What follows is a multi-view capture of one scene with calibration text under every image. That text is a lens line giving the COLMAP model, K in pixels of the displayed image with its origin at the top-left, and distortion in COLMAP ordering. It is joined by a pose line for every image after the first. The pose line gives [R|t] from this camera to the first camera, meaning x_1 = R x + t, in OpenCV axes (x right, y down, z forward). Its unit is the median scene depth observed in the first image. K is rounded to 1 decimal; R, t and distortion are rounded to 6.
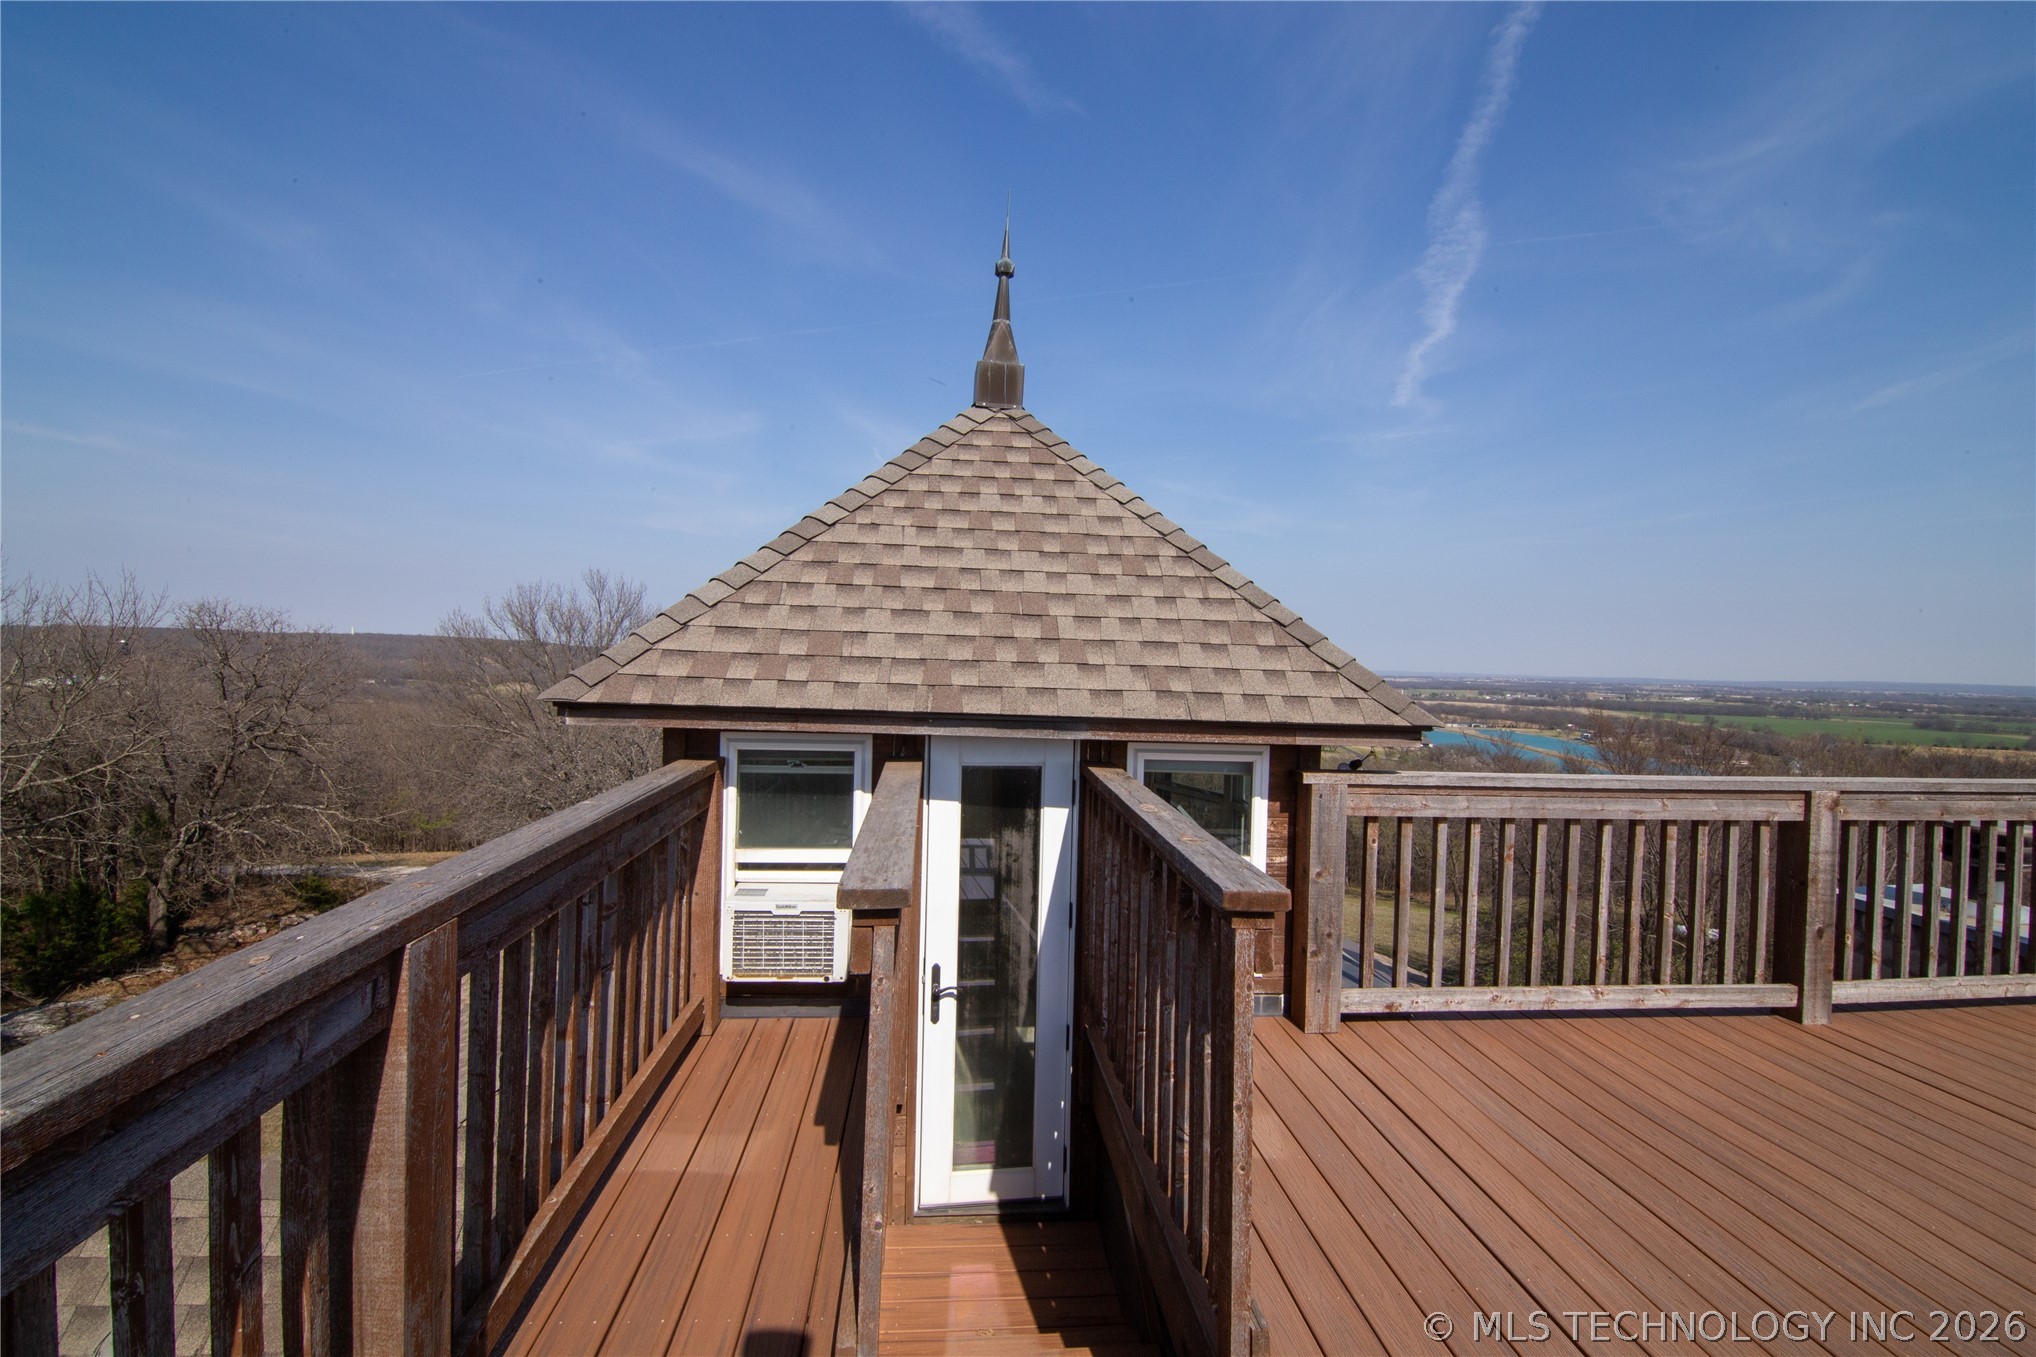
lens RADIAL K [[932.3, 0, 1019.5], [0, 932.3, 675.9], [0, 0, 1]] dist [-0.002952, -0.000714]
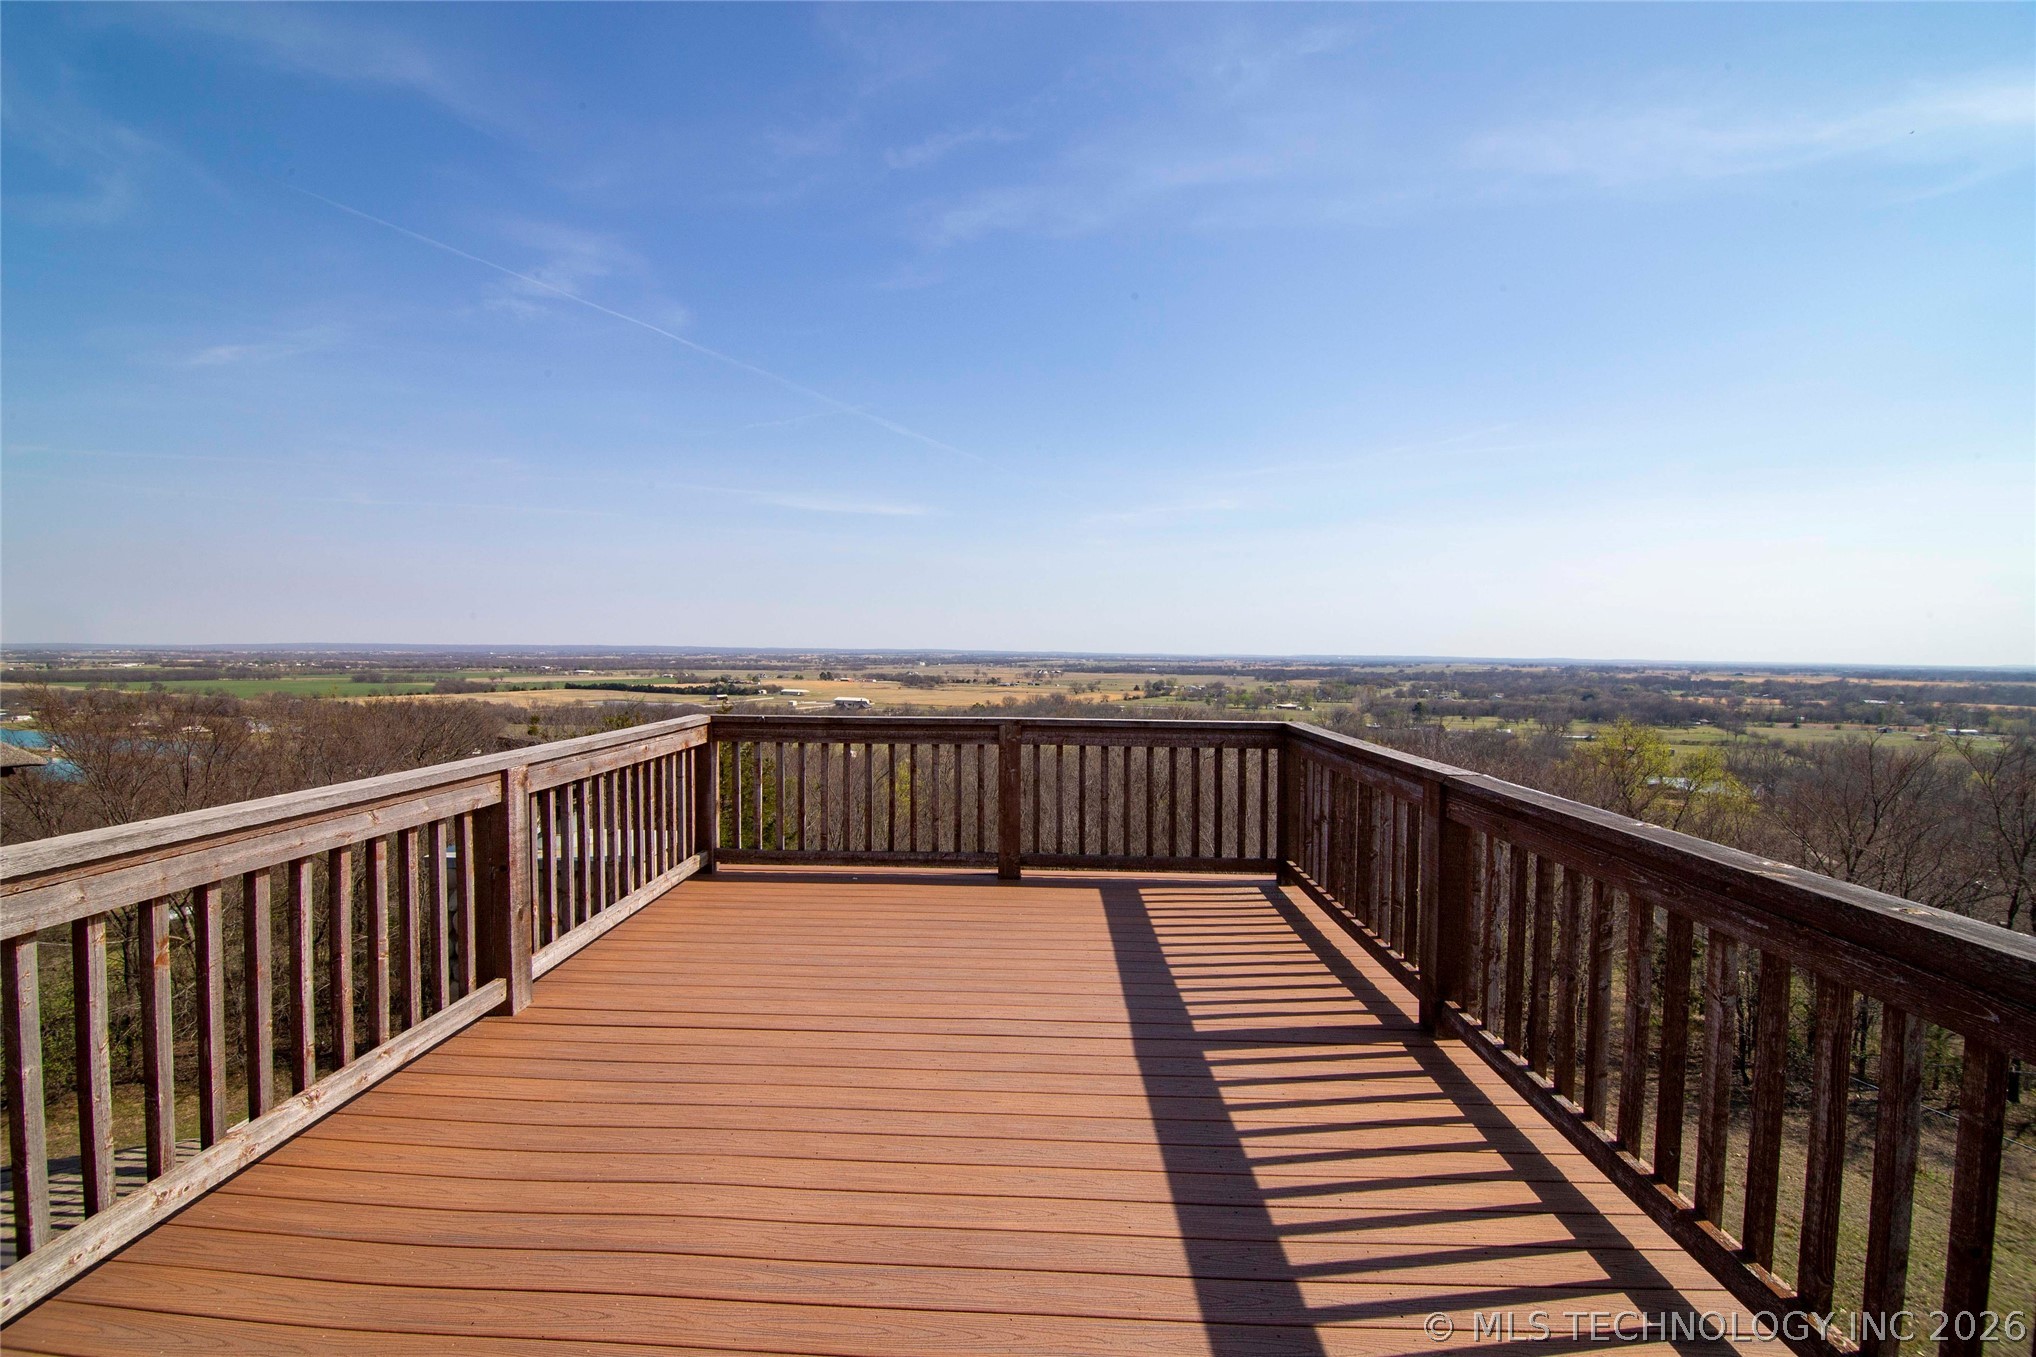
lens RADIAL K [[866.4, 0, 1015.3], [0, 866.4, 682.4], [0, 0, 1]] dist [-0.015490, -0.001998]
pose [[0.130906, -0.063146, 0.989382, 0.067400], [0.011245, 0.998000, 0.062208, -0.010739], [-0.991331, 0.002982, 0.131354, 0.376322]]
